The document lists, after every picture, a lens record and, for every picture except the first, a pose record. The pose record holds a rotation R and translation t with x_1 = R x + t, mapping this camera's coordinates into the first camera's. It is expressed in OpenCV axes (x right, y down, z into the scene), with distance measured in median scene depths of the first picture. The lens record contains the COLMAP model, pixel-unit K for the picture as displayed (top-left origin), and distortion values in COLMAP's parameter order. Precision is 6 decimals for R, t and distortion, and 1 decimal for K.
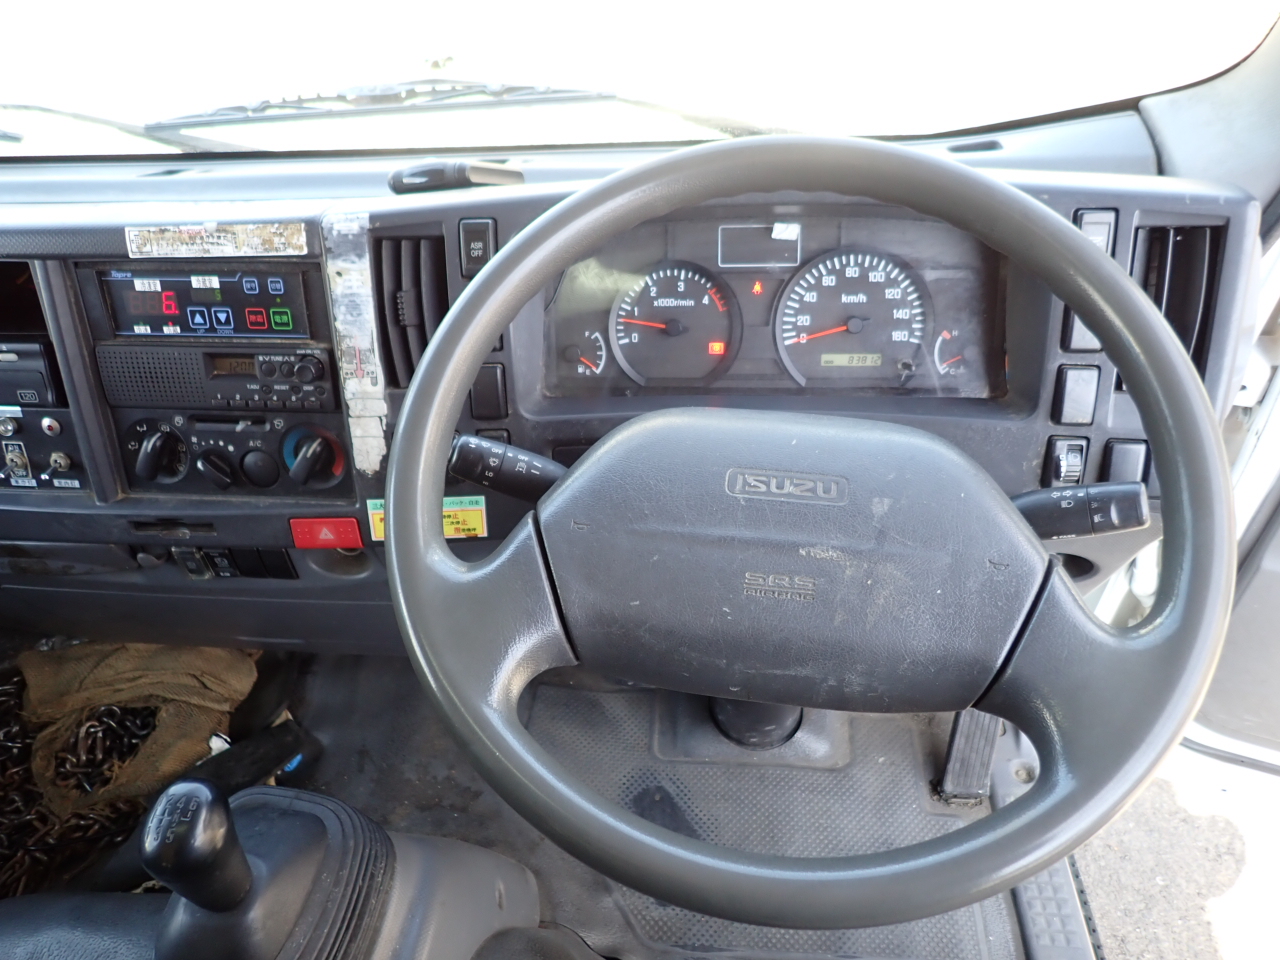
lens RADIAL K [[933.8, 0, 641.7], [0, 933.8, 480.2], [0, 0, 1]] dist [0.003841, -0.004386]
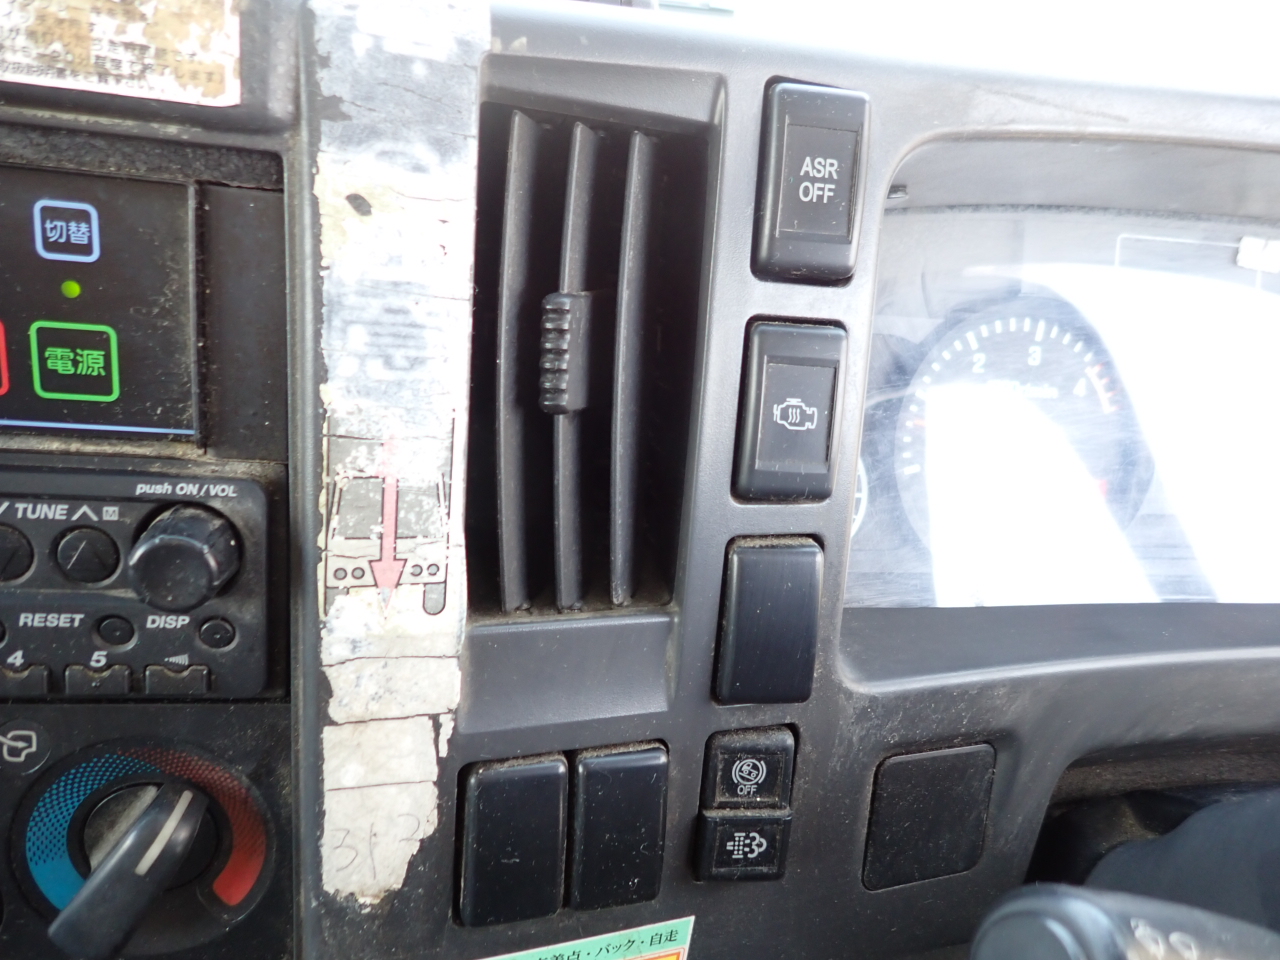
lens RADIAL K [[933.8, 0, 637.8], [0, 933.8, 480.5], [0, 0, 1]] dist [0.003841, -0.004386]
pose [[0.950530, 0.025668, 0.309572, -0.316720], [0.008753, 0.993971, -0.109289, -0.109969], [-0.310511, 0.106592, 0.944575, 0.709204]]
